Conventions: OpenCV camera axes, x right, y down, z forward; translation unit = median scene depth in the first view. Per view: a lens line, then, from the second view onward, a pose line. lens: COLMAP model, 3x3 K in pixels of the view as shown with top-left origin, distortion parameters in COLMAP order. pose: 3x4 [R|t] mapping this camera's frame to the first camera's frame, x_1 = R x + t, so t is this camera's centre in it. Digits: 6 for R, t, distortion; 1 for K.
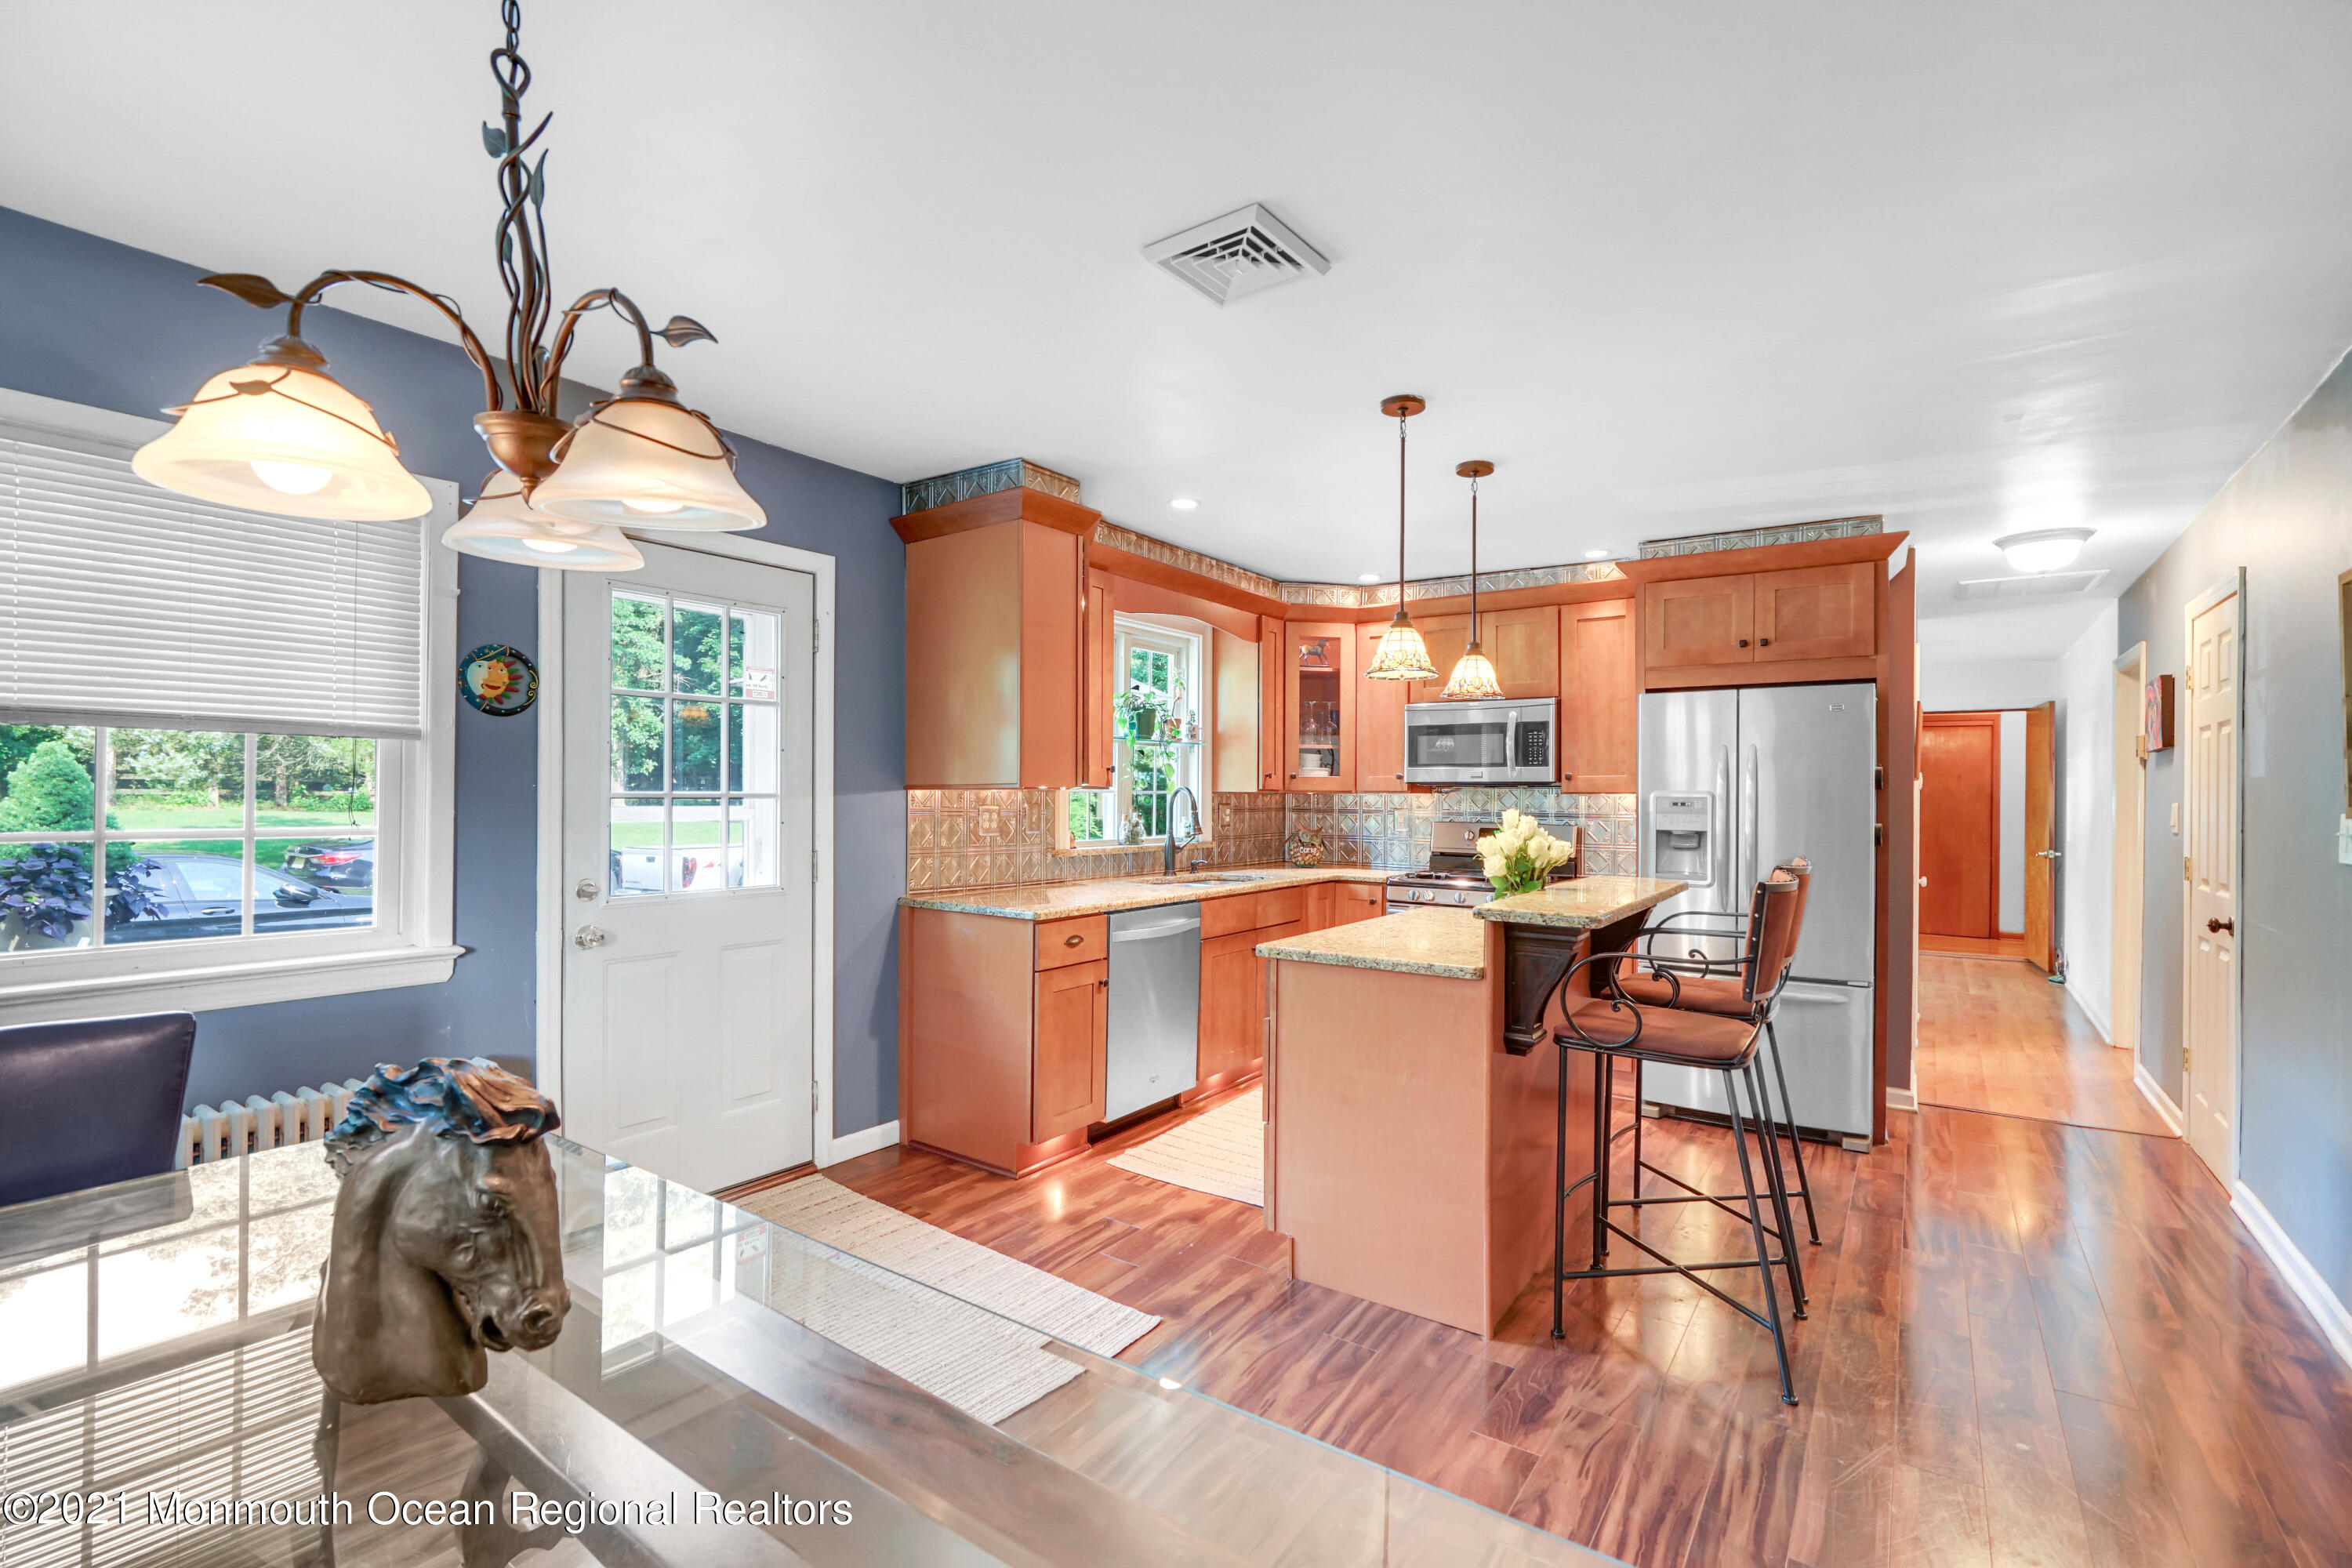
lens RADIAL K [[1054.5, 0, 1178.8], [0, 1054.5, 796.3], [0, 0, 1]] dist [-0.008099, 0.004463]
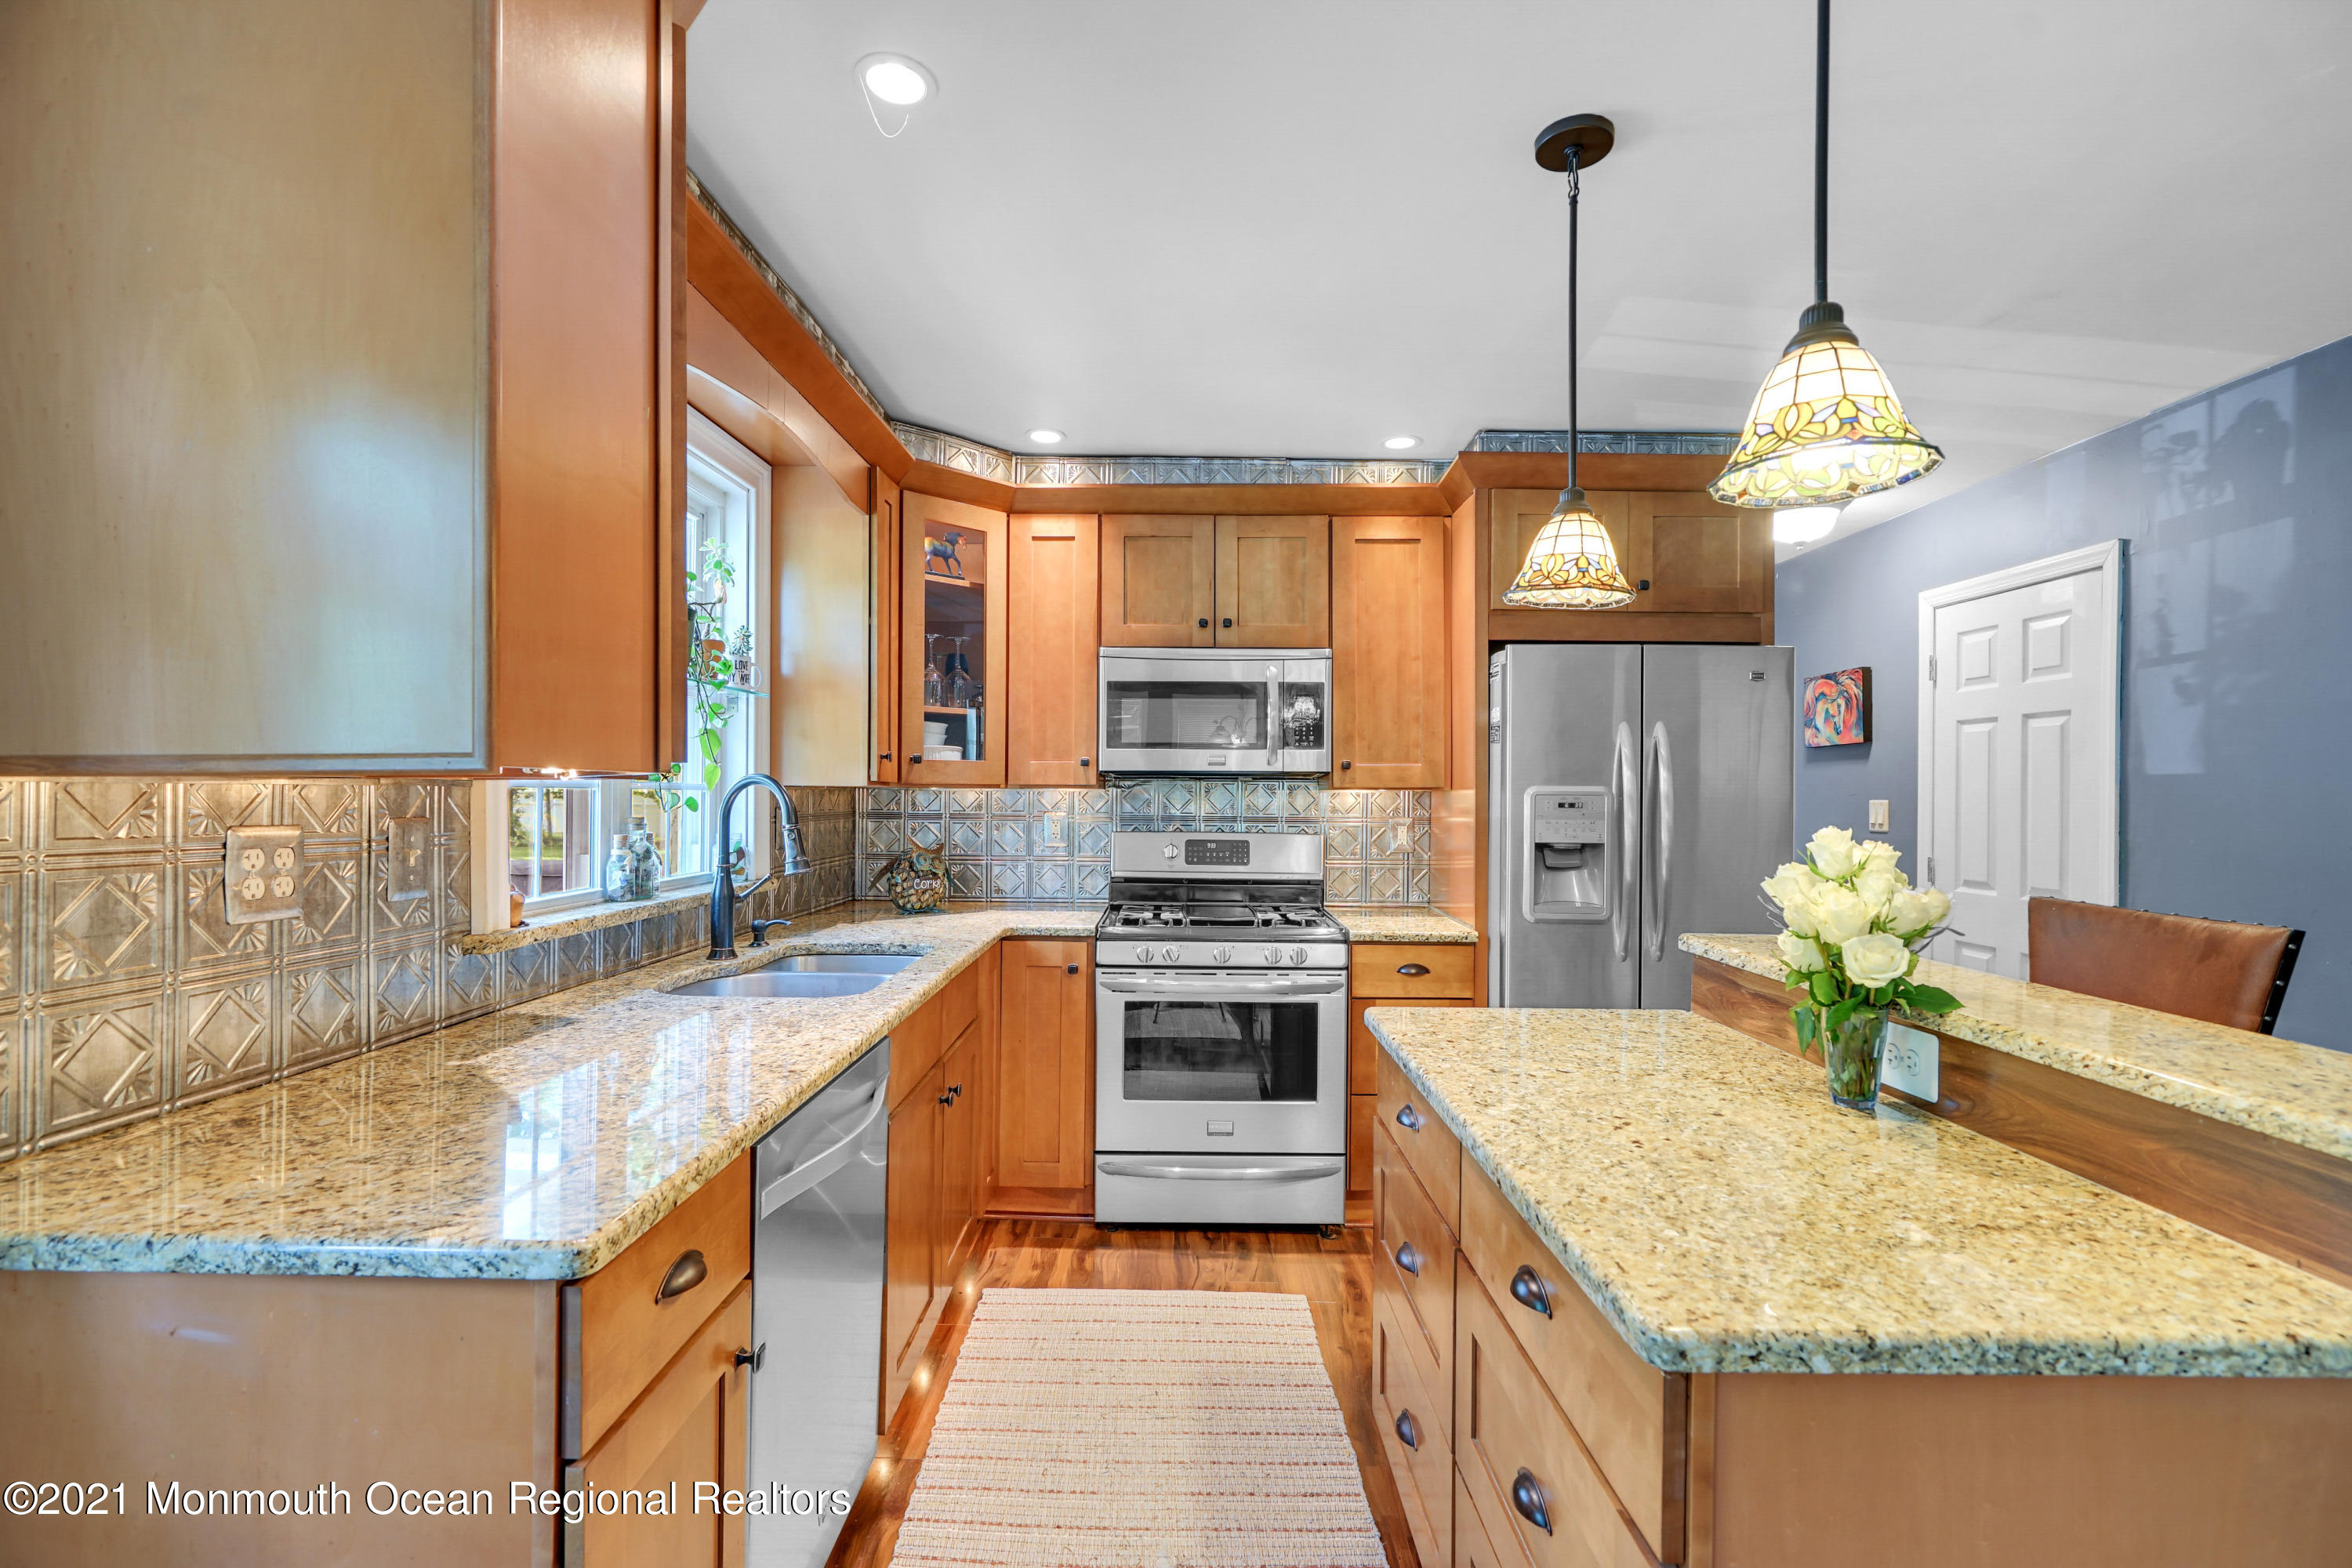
lens RADIAL K [[1054.5, 0, 1178.8], [0, 1054.5, 796.3], [0, 0, 1]] dist [-0.008099, 0.004463]
pose [[0.823483, -0.003585, 0.567330, -0.131176], [-0.000361, 0.999977, 0.006842, -0.003152], [-0.567341, -0.005839, 0.823462, 0.573648]]
